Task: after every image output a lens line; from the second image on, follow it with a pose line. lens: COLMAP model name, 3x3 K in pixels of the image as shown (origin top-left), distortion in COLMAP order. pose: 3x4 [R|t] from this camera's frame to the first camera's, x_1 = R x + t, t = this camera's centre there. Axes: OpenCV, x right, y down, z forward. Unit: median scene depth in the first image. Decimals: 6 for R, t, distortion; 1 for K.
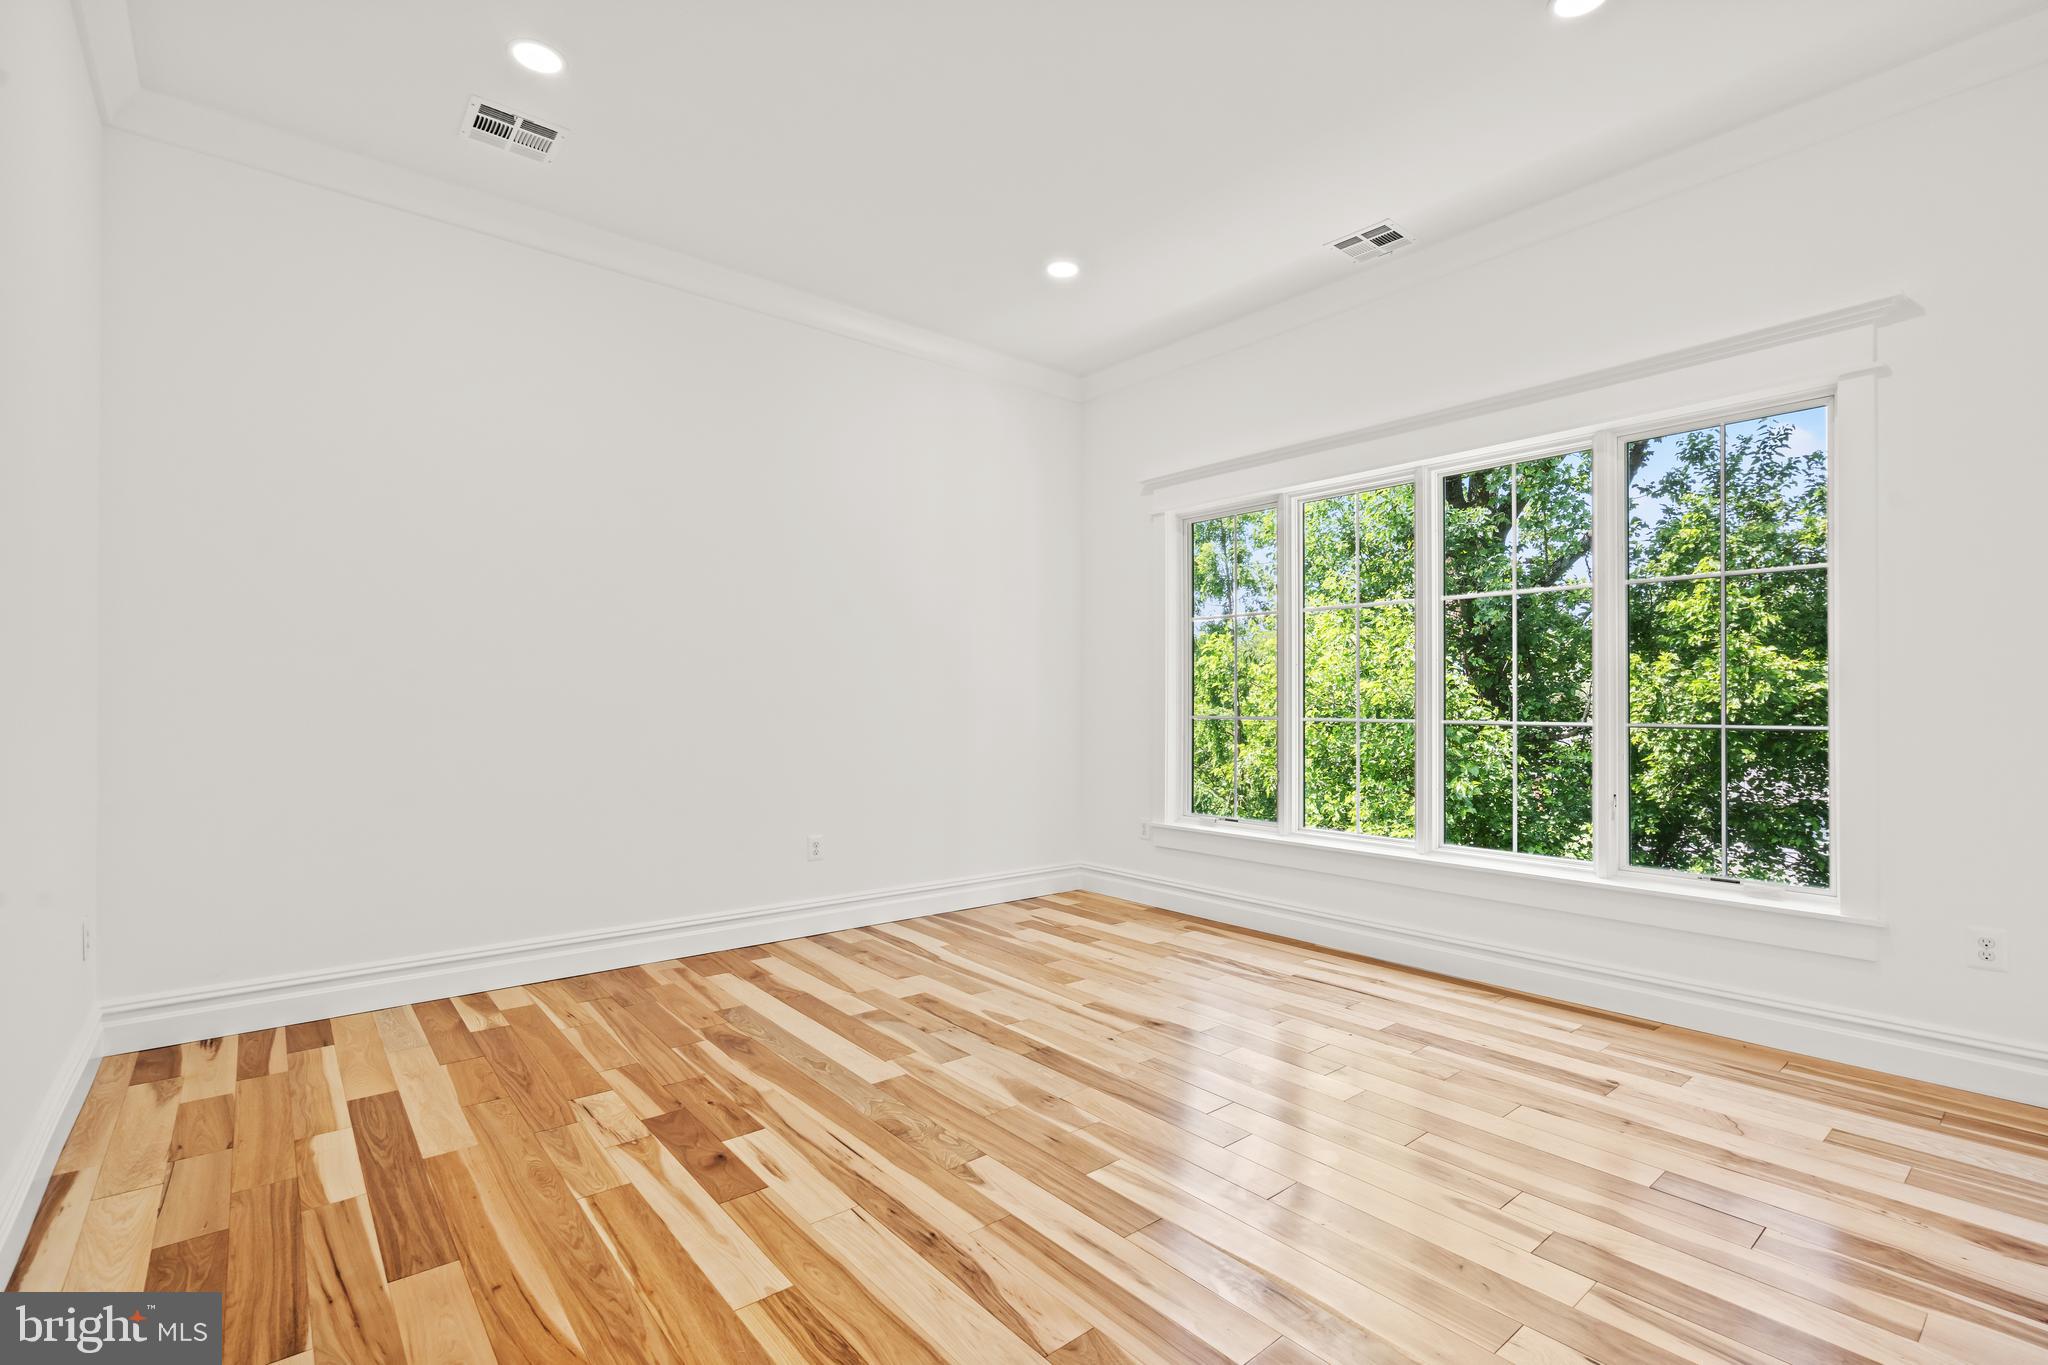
lens RADIAL K [[926.1, 0, 1026.1], [0, 926.1, 701.0], [0, 0, 1]] dist [-0.003429, 0.002019]
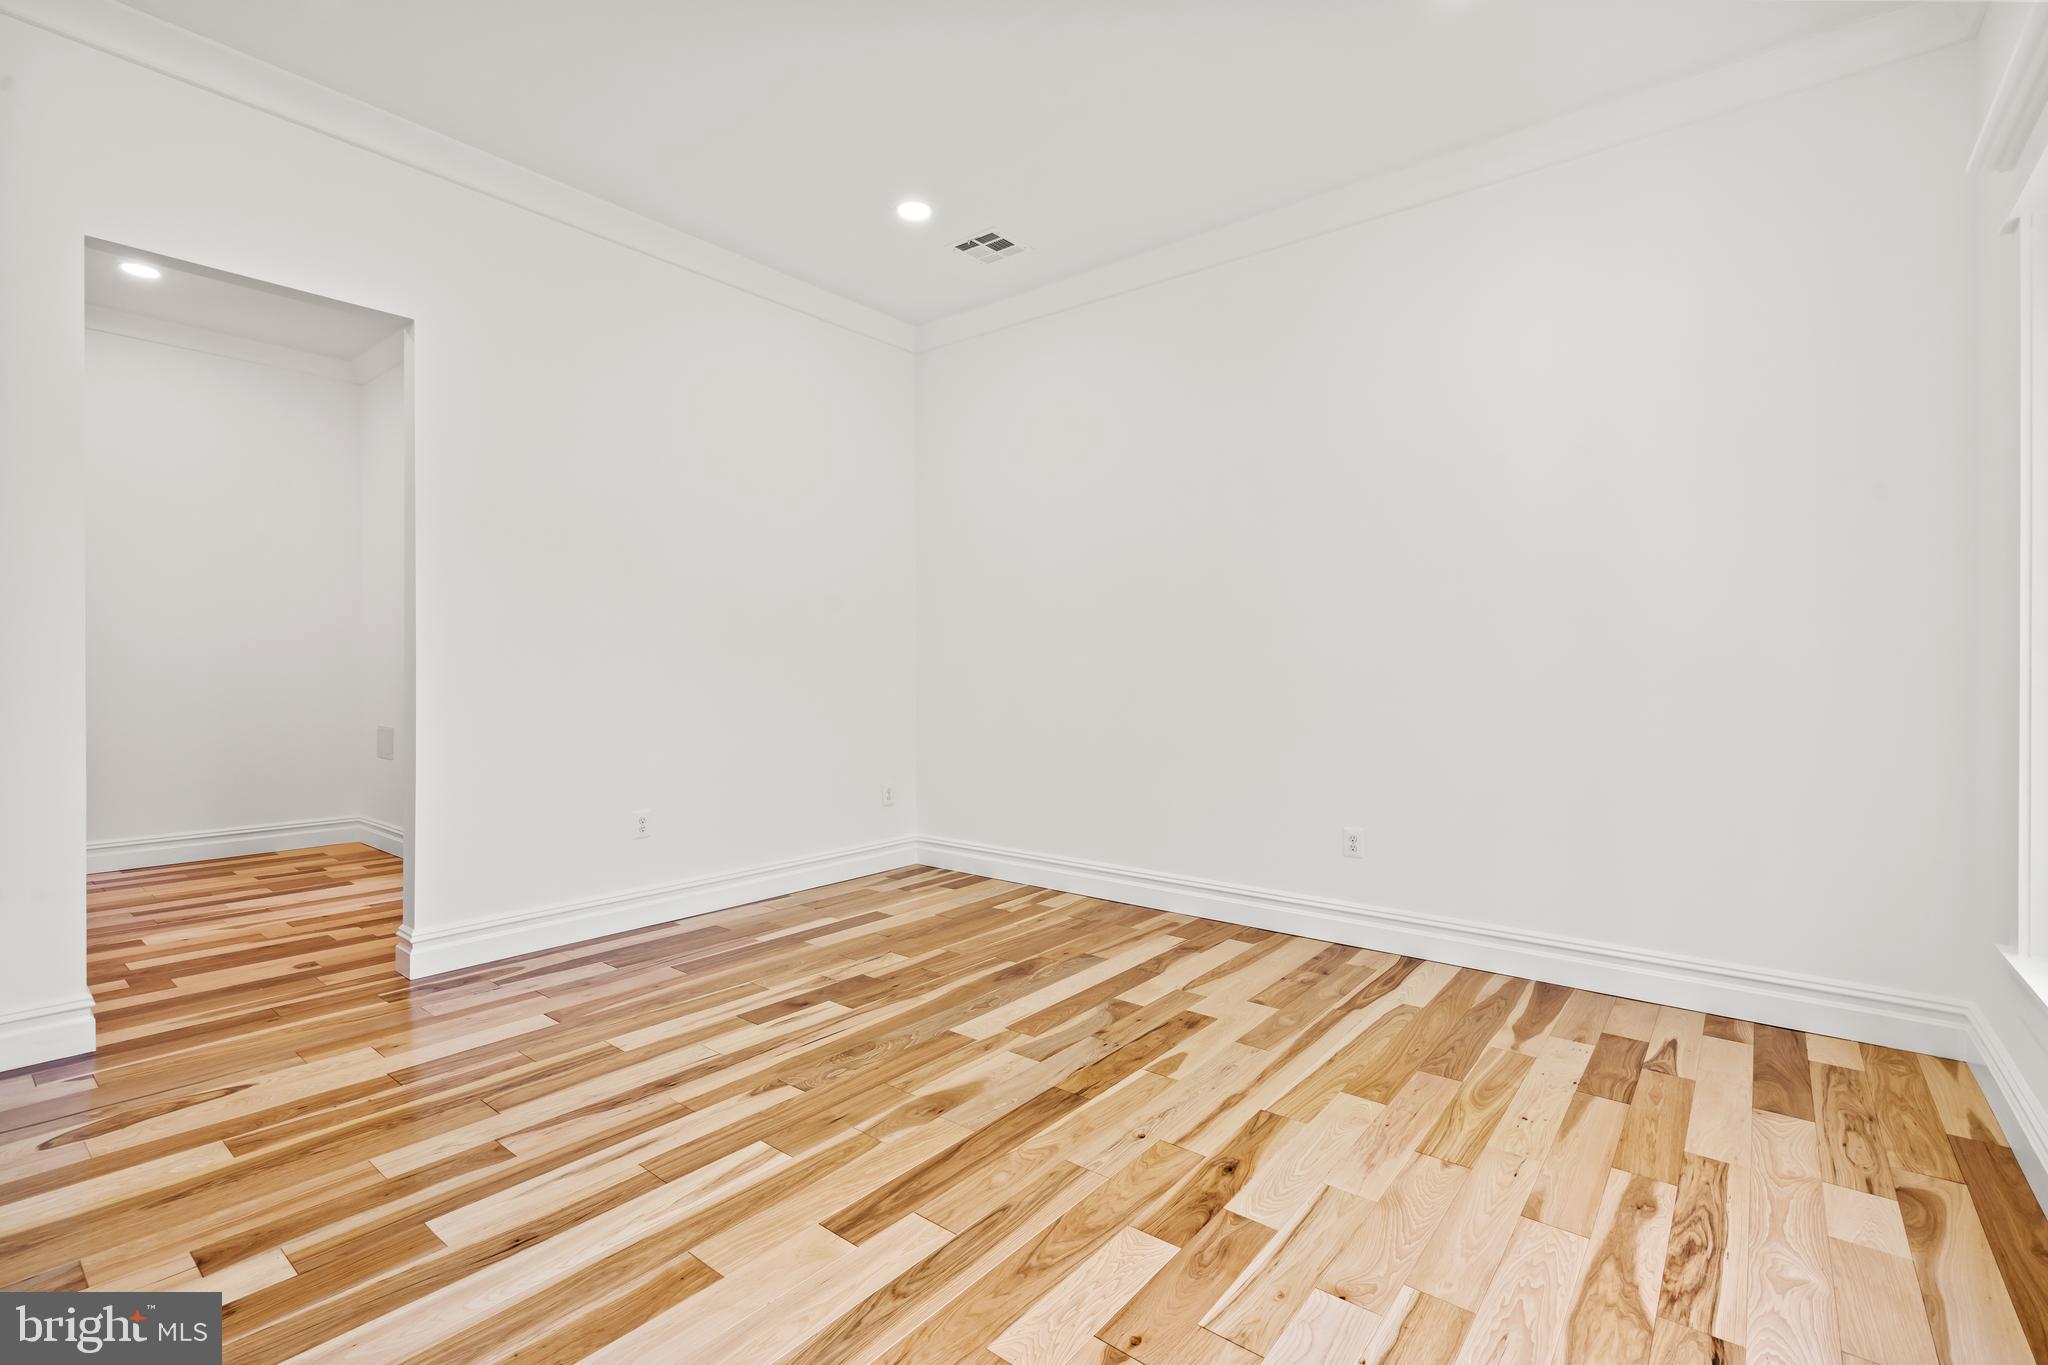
lens RADIAL K [[926.1, 0, 1026.1], [0, 926.1, 701.0], [0, 0, 1]] dist [-0.003429, 0.002019]
pose [[0.177514, 0.022261, -0.983866, 0.736797], [0.004731, 0.999713, 0.023473, 0.009857], [0.984107, -0.008822, 0.177358, 0.750523]]
